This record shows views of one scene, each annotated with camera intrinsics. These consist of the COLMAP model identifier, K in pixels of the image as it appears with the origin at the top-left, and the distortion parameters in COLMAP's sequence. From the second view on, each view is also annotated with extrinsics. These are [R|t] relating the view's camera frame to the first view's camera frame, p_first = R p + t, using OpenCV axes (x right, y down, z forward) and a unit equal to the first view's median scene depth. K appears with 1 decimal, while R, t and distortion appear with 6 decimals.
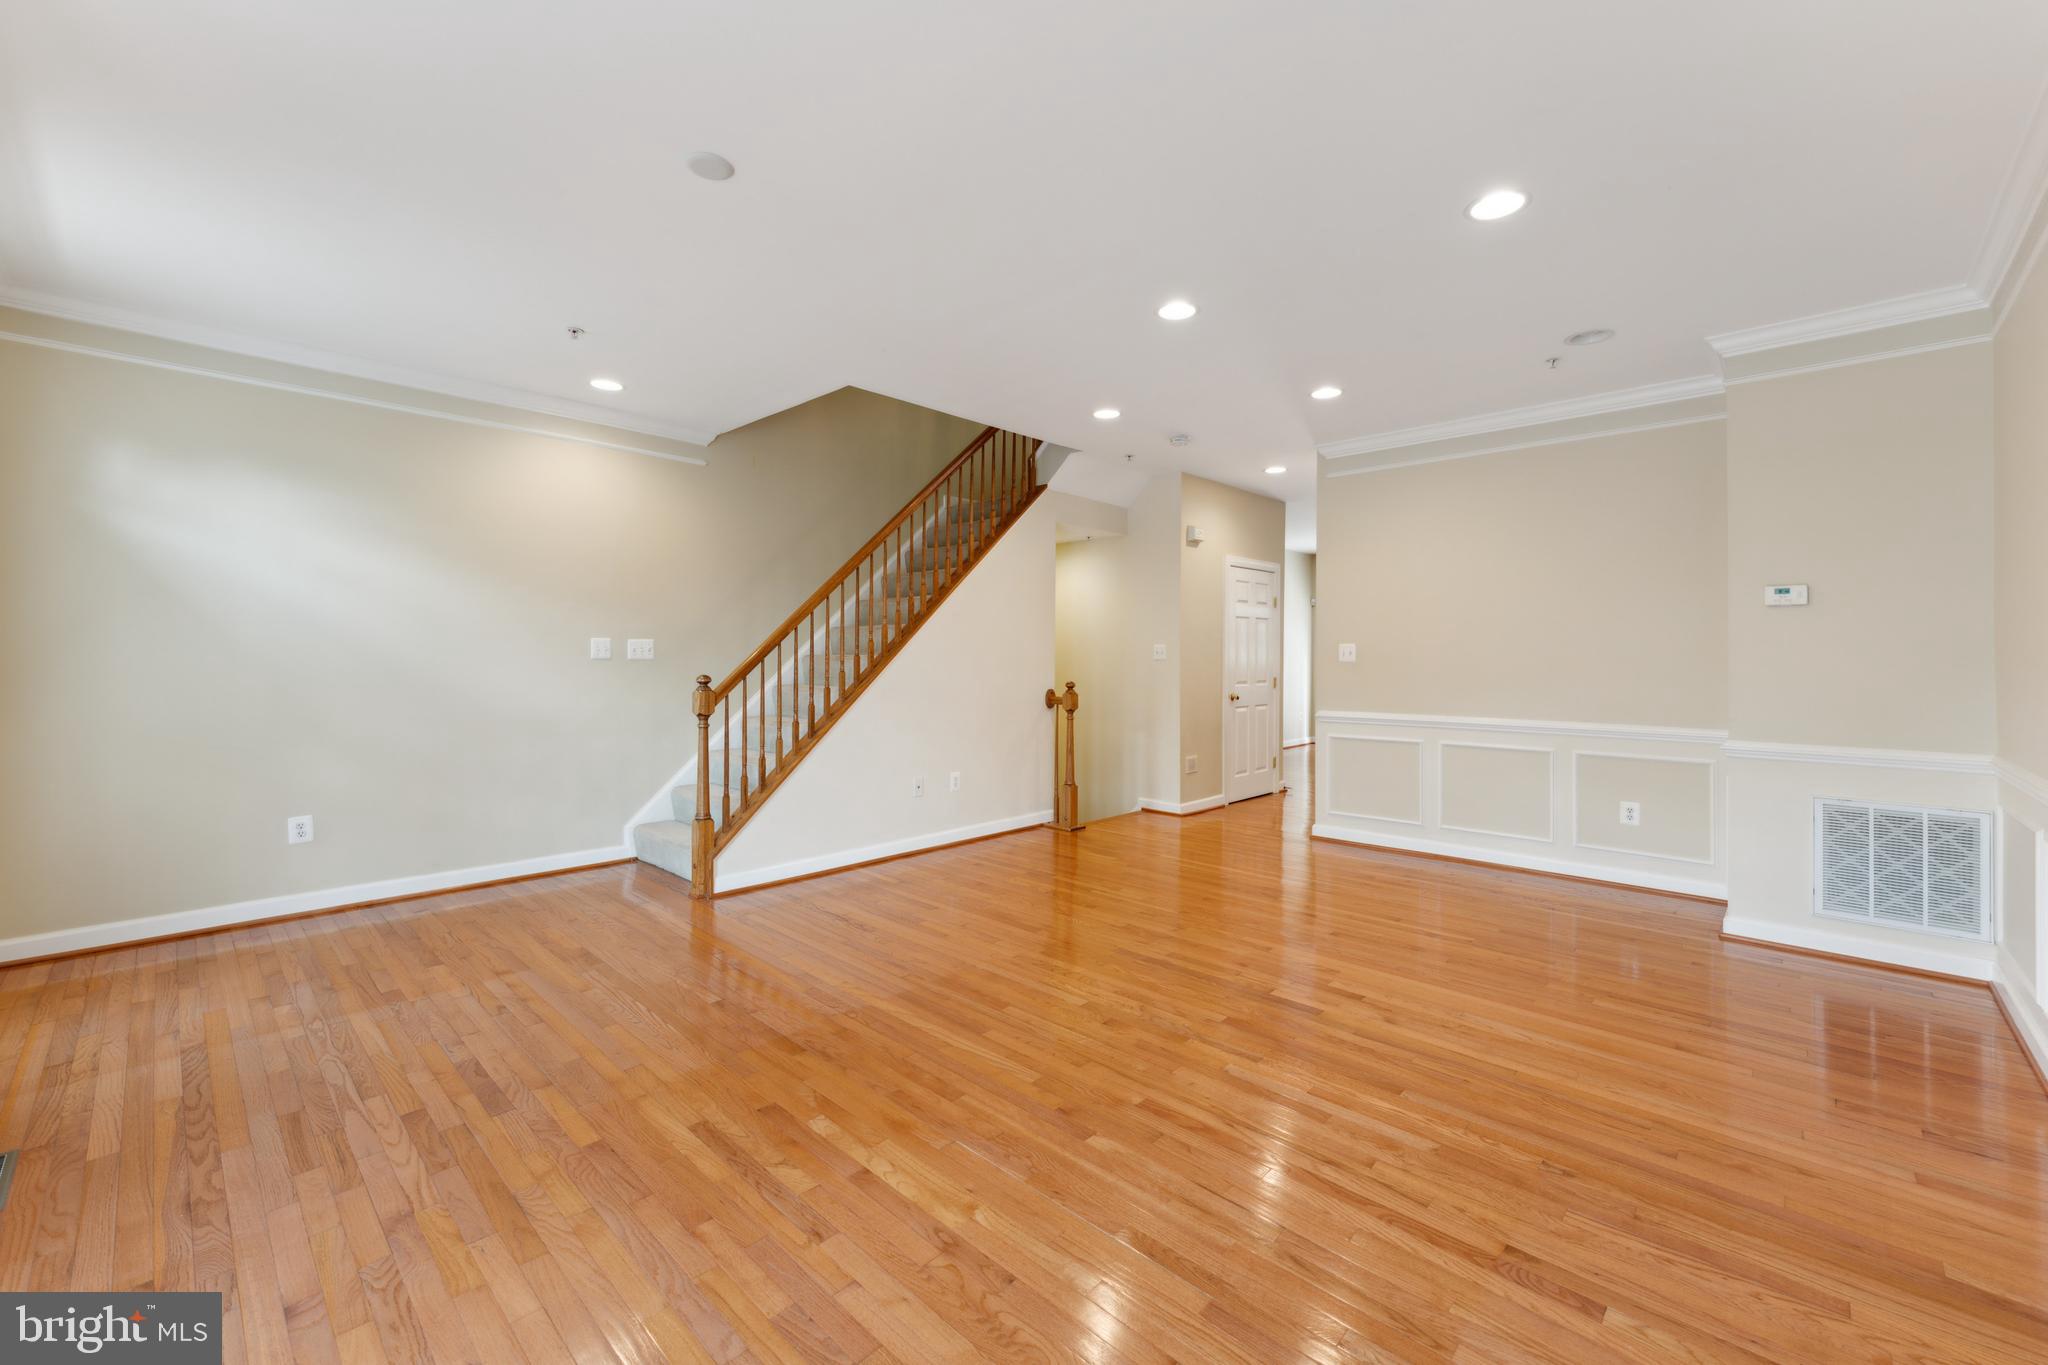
lens RADIAL K [[825.2, 0, 1033.4], [0, 825.2, 656.9], [0, 0, 1]] dist [0.000436, -0.000323]
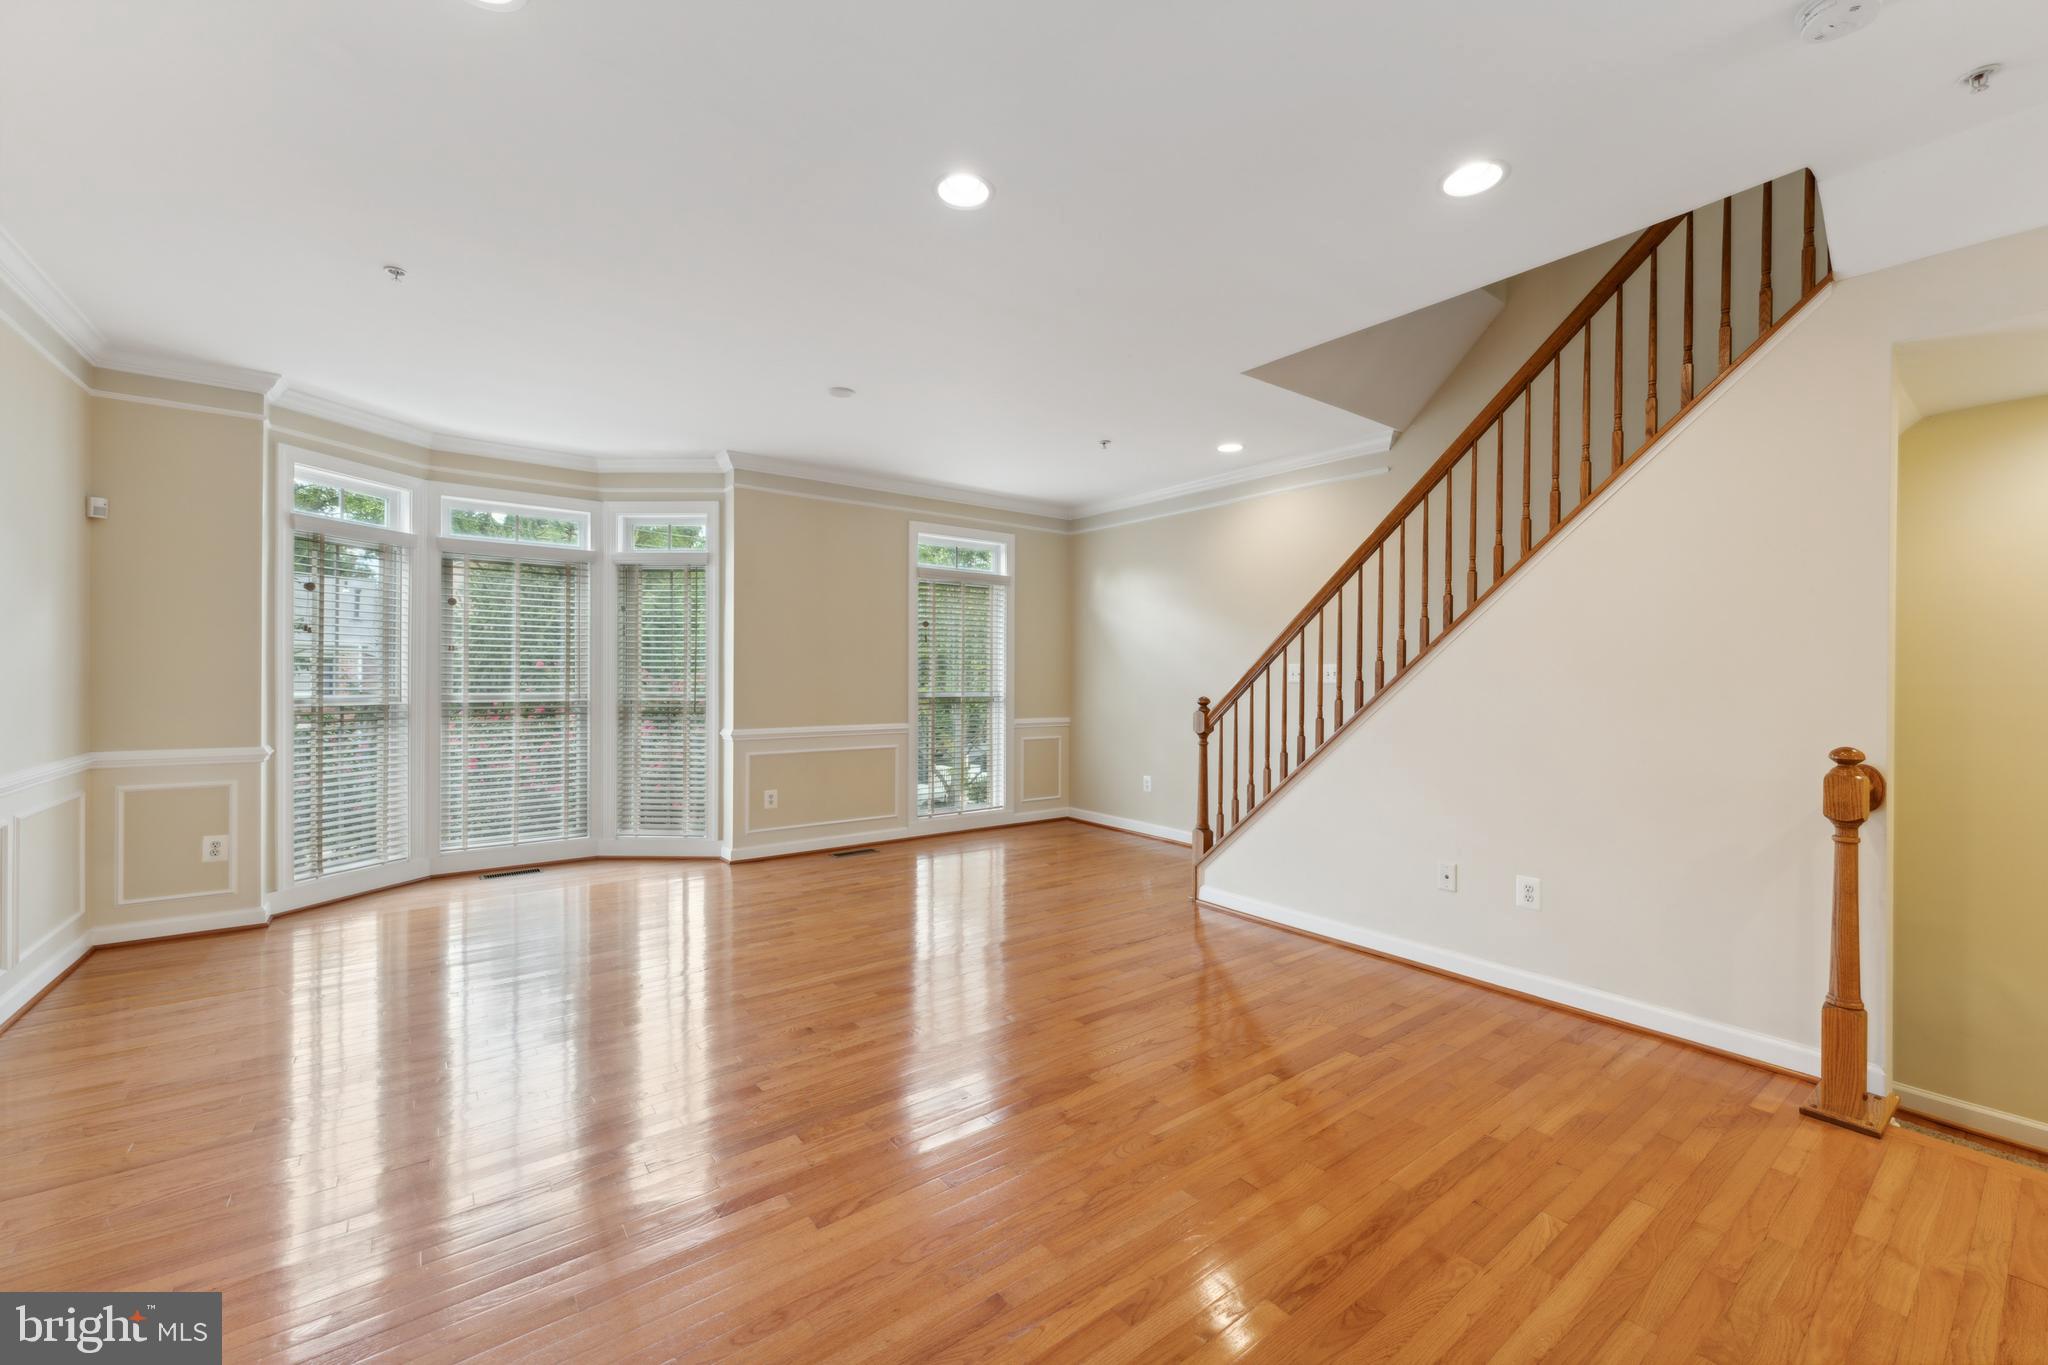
lens RADIAL K [[809.1, 0, 1027.1], [0, 809.1, 683.8], [0, 0, 1]] dist [0.000000, 0.000027]
pose [[-0.169055, 0.005502, -0.985591, 1.077744], [-0.003901, 0.999973, 0.006252, -0.000336], [0.985599, 0.004902, -0.169029, 1.484782]]
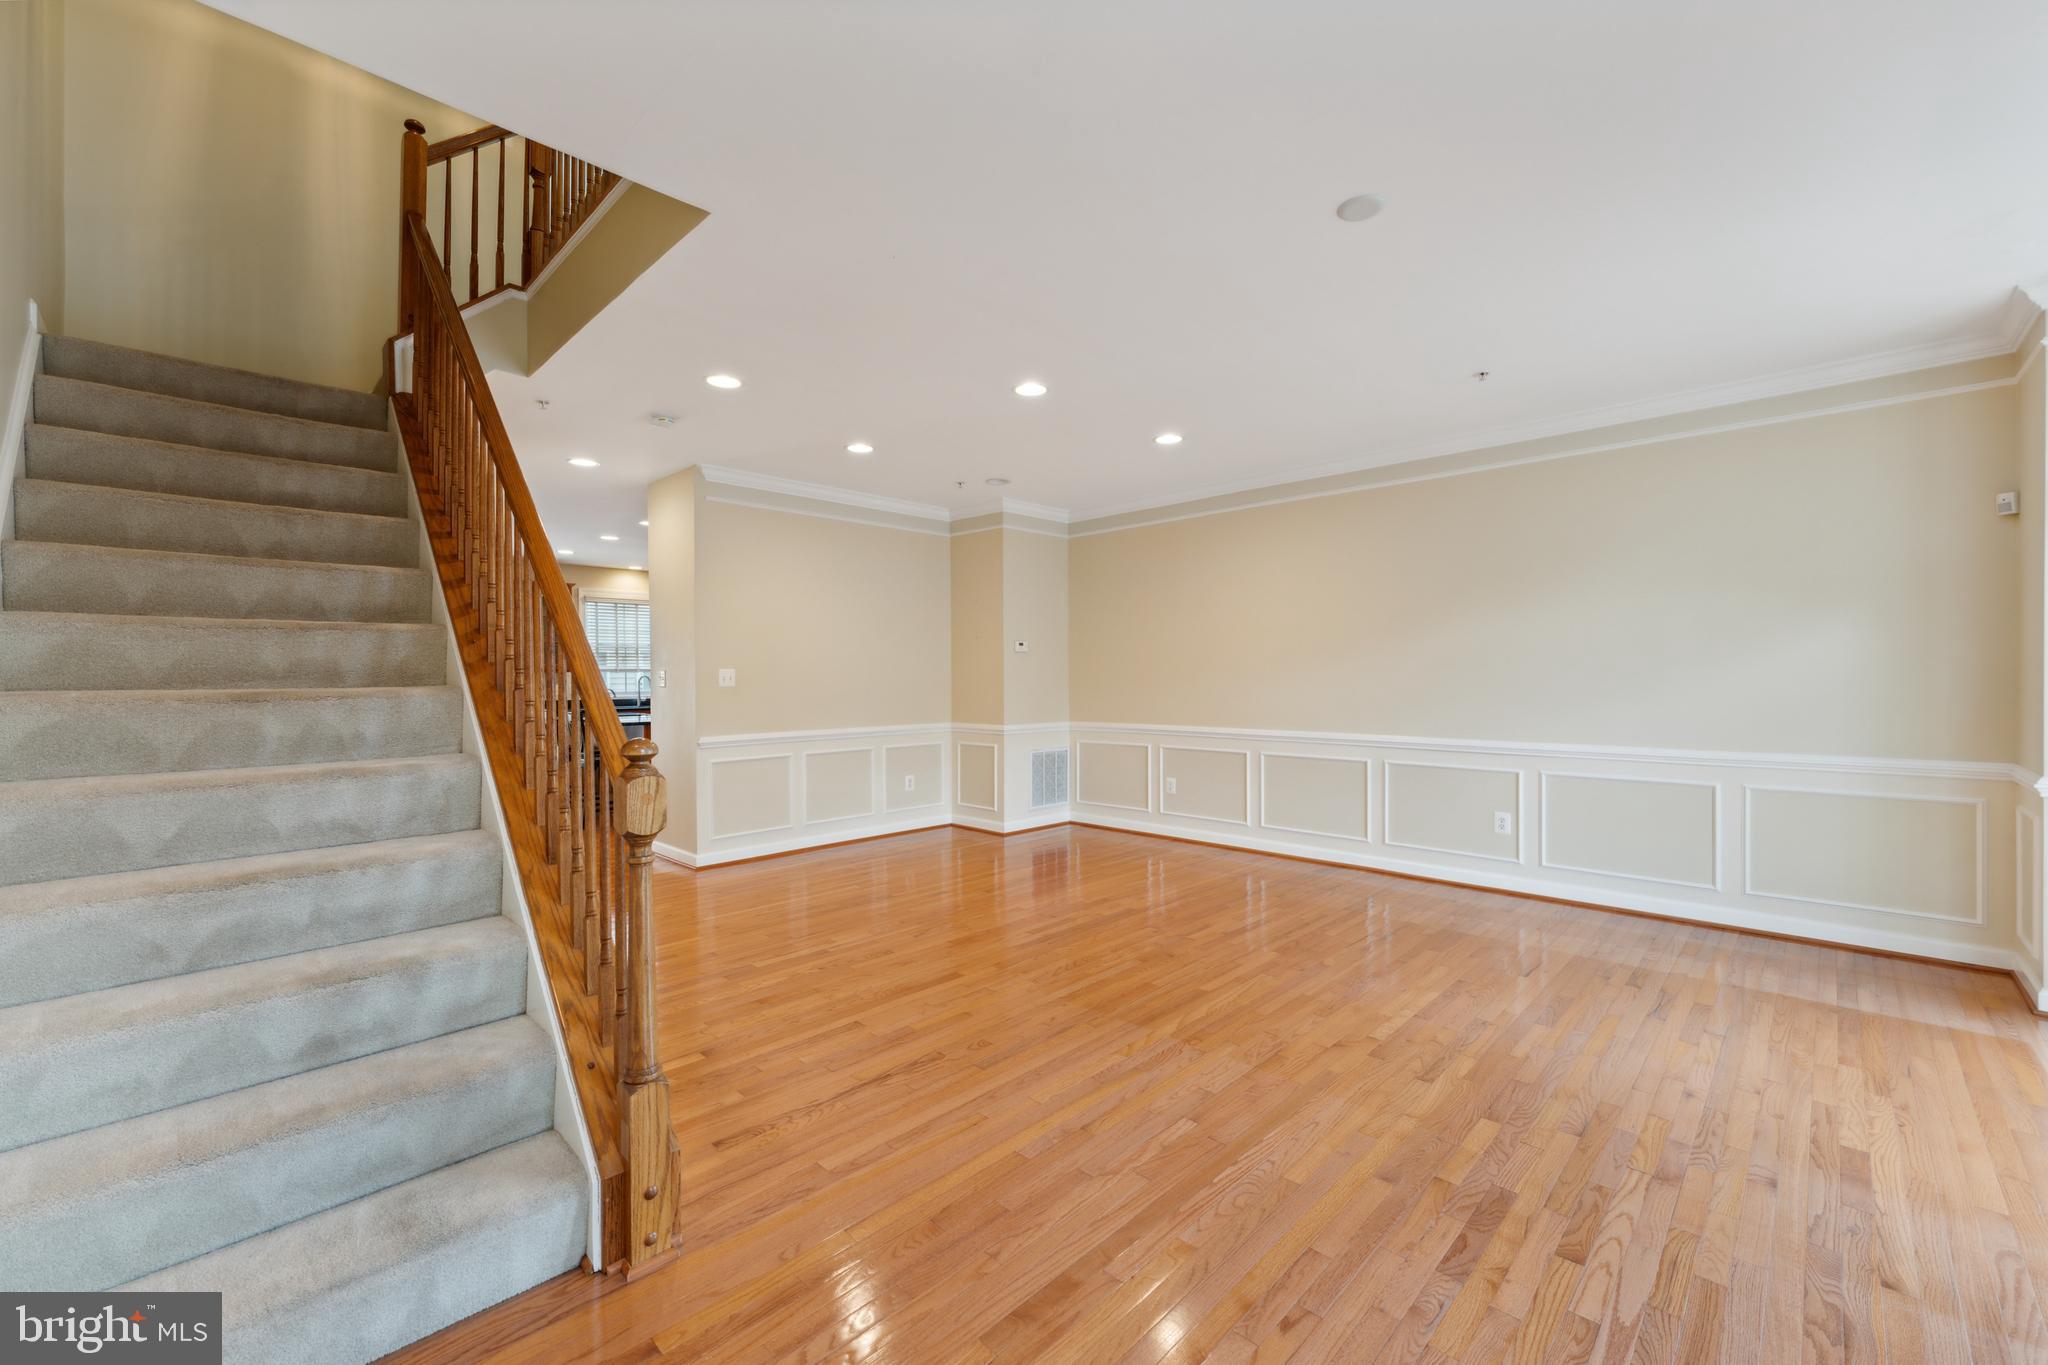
lens RADIAL K [[816.8, 0, 1030.1], [0, 816.8, 674.5], [0, 0, 1]] dist [0.001520, 0.000279]
pose [[0.020425, -0.001608, 0.999790, -1.279026], [0.006327, 0.999979, 0.001479, -0.017224], [-0.999771, 0.006295, 0.020435, 1.235338]]
